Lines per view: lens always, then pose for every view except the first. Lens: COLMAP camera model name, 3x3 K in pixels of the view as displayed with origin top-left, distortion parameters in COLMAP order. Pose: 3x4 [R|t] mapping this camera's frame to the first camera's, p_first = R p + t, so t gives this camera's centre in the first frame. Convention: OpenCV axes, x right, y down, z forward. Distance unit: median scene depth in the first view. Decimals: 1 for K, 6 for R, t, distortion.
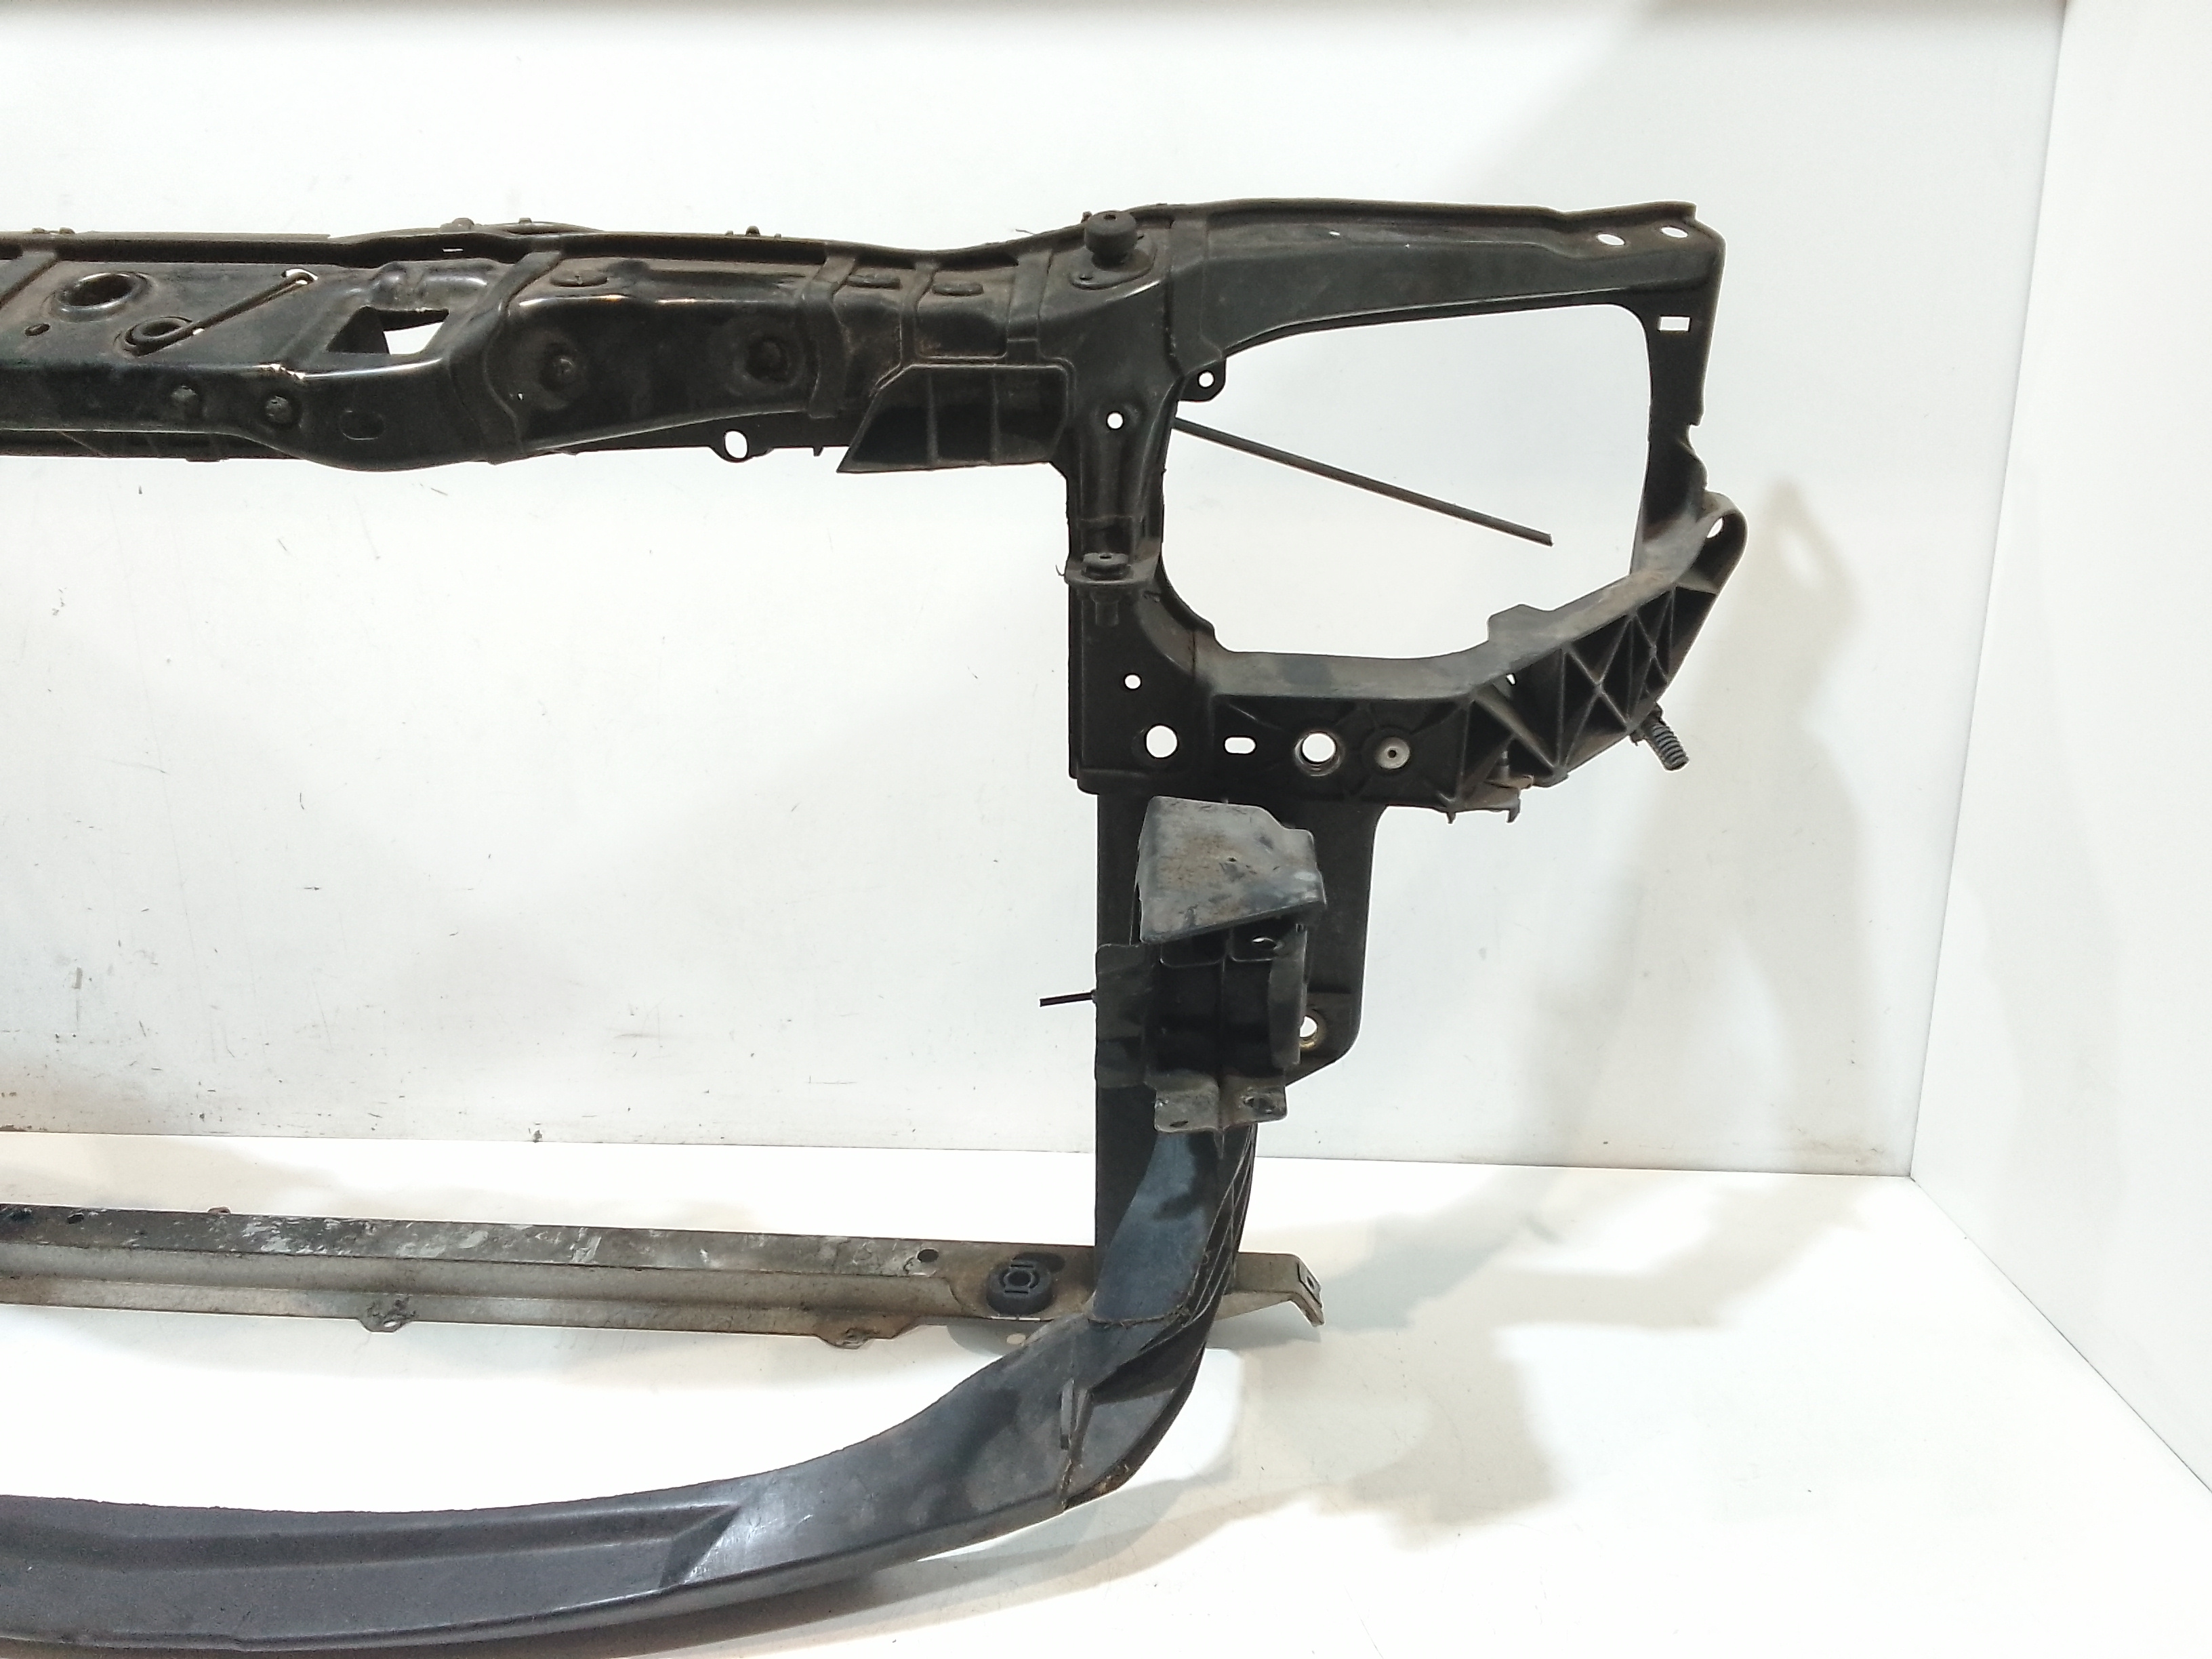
lens RADIAL K [[1581.0, 0, 1081.4], [0, 1581.0, 736.0], [0, 0, 1]] dist [0.067431, -0.057971]
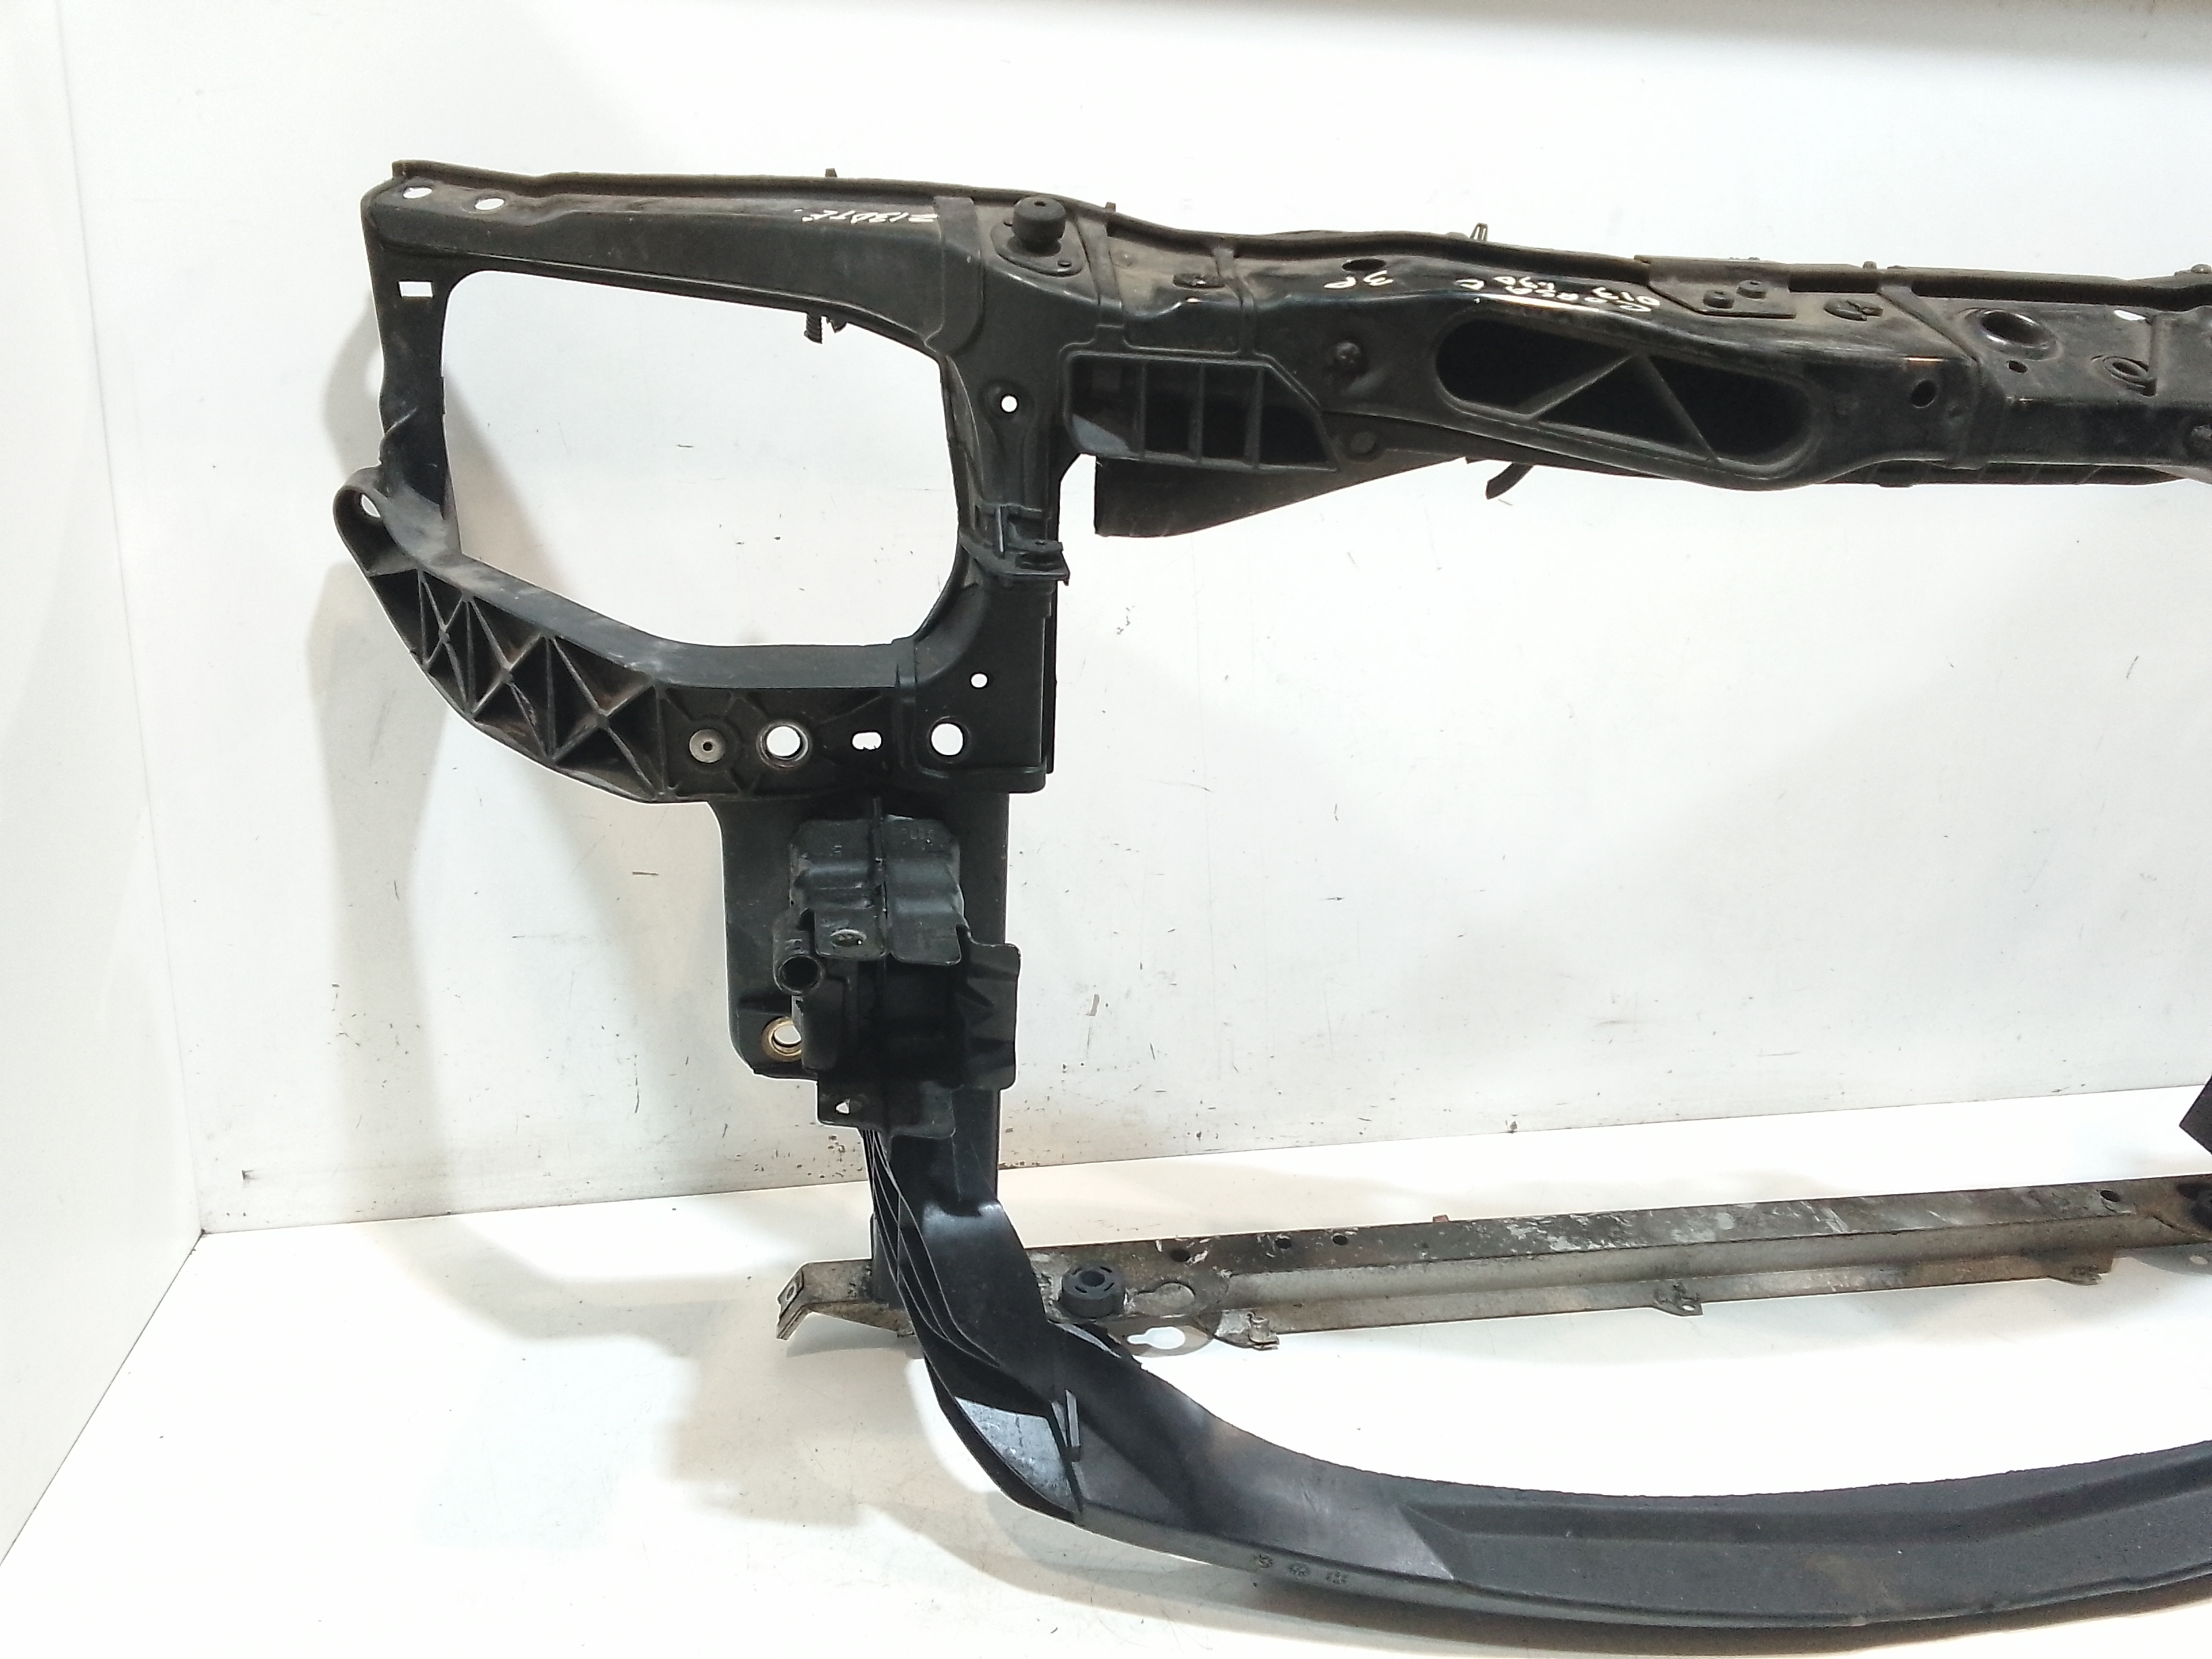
lens RADIAL K [[1581.0, 0, 1081.4], [0, 1581.0, 736.0], [0, 0, 1]] dist [0.067431, -0.057971]
pose [[0.972295, -0.038978, 0.230483, -1.016191], [0.035757, 0.999196, 0.018137, -0.036288], [-0.231004, -0.009394, 0.972907, 0.081651]]
